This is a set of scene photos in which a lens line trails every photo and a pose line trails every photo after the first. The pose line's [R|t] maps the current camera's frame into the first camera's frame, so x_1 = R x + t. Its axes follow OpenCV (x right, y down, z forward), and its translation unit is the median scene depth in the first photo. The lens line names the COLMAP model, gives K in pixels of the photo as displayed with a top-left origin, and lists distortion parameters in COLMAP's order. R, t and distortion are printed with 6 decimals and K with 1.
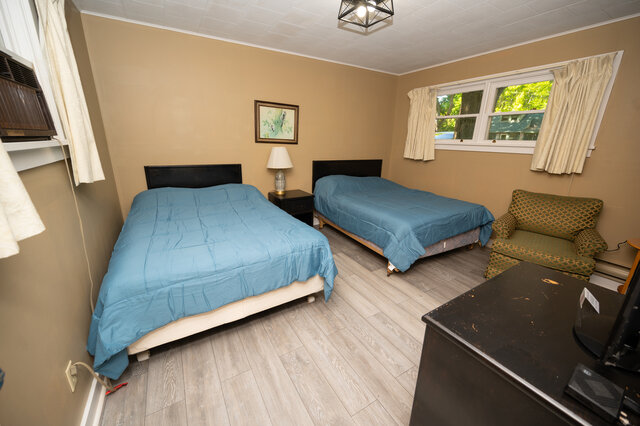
lens RADIAL K [[248.3, 0, 318.8], [0, 248.3, 209.0], [0, 0, 1]] dist [-0.001304, -0.000311]
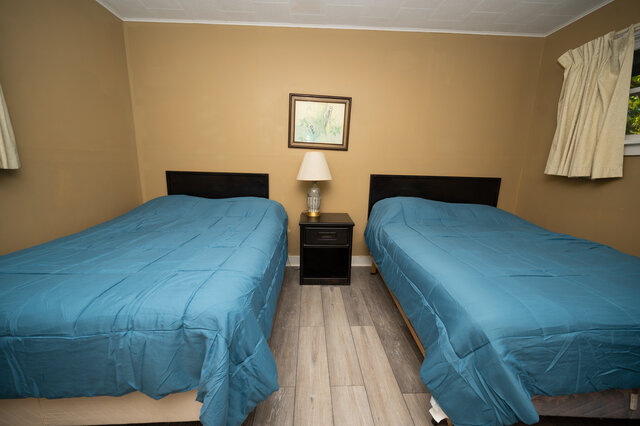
lens RADIAL K [[248.3, 0, 318.8], [0, 248.3, 209.0], [0, 0, 1]] dist [-0.001304, -0.000311]
pose [[0.876329, 0.081845, -0.474709, 0.207867], [-0.136167, 0.987358, -0.081137, -0.023962], [0.462067, 0.135743, 0.876395, 0.368097]]
